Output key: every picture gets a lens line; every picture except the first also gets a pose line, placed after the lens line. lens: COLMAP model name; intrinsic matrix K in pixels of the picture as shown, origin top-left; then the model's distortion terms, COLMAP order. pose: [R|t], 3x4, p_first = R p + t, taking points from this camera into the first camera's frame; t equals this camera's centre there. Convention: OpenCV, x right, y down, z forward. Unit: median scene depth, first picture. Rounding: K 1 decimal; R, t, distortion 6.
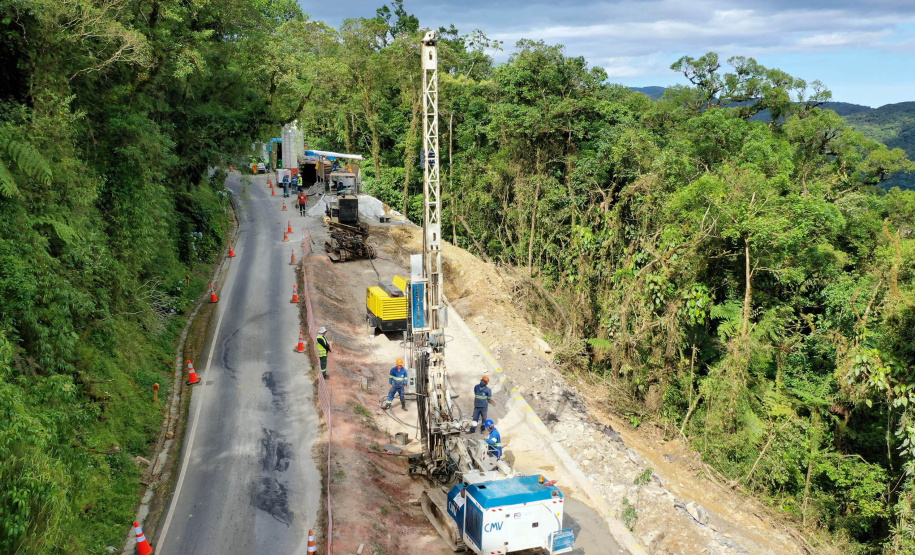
lens RADIAL K [[845.5, 0, 457.5], [0, 845.5, 277.5], [0, 0, 1]] dist [-0.009491, -0.001226]
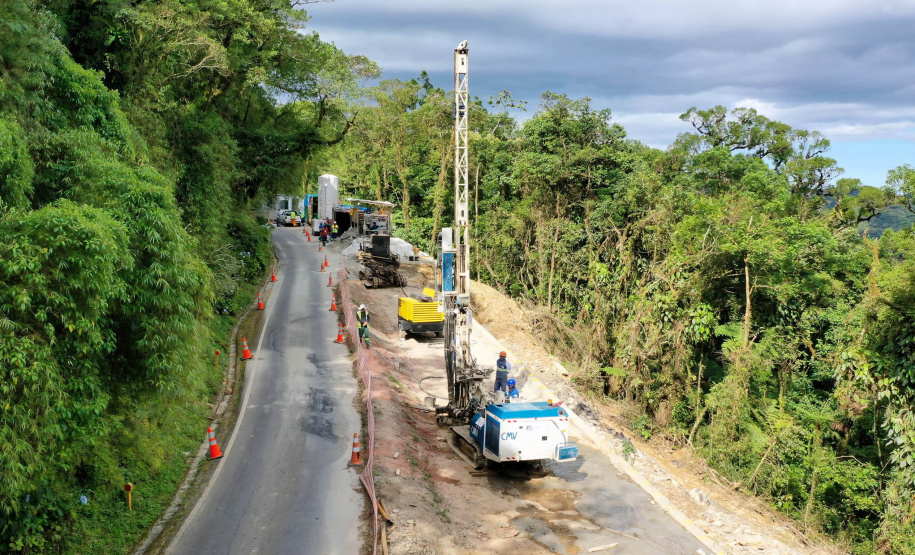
lens RADIAL K [[845.5, 0, 457.5], [0, 845.5, 277.5], [0, 0, 1]] dist [-0.009491, -0.001226]
pose [[0.999461, 0.015416, -0.028990, 0.000532], [-0.018142, 0.995189, -0.096283, 0.083119], [0.027366, 0.096757, 0.994932, -0.089673]]
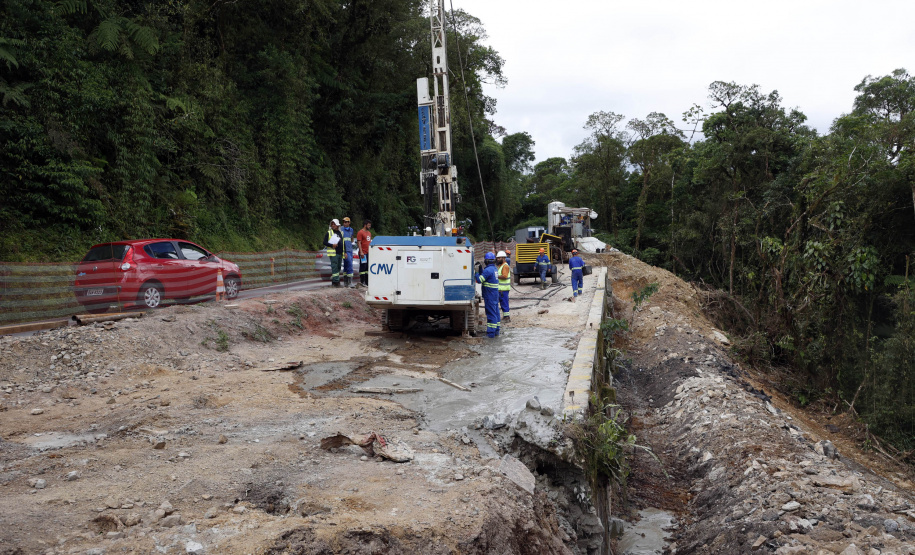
lens RADIAL K [[632.6, 0, 461.8], [0, 632.6, 277.8], [0, 0, 1]] dist [-0.079486, 0.044456]
pose [[0.899379, -0.015671, -0.436888, 0.177147], [-0.061807, 0.984761, -0.162558, 0.178008], [0.432778, 0.173204, 0.884705, 0.201101]]
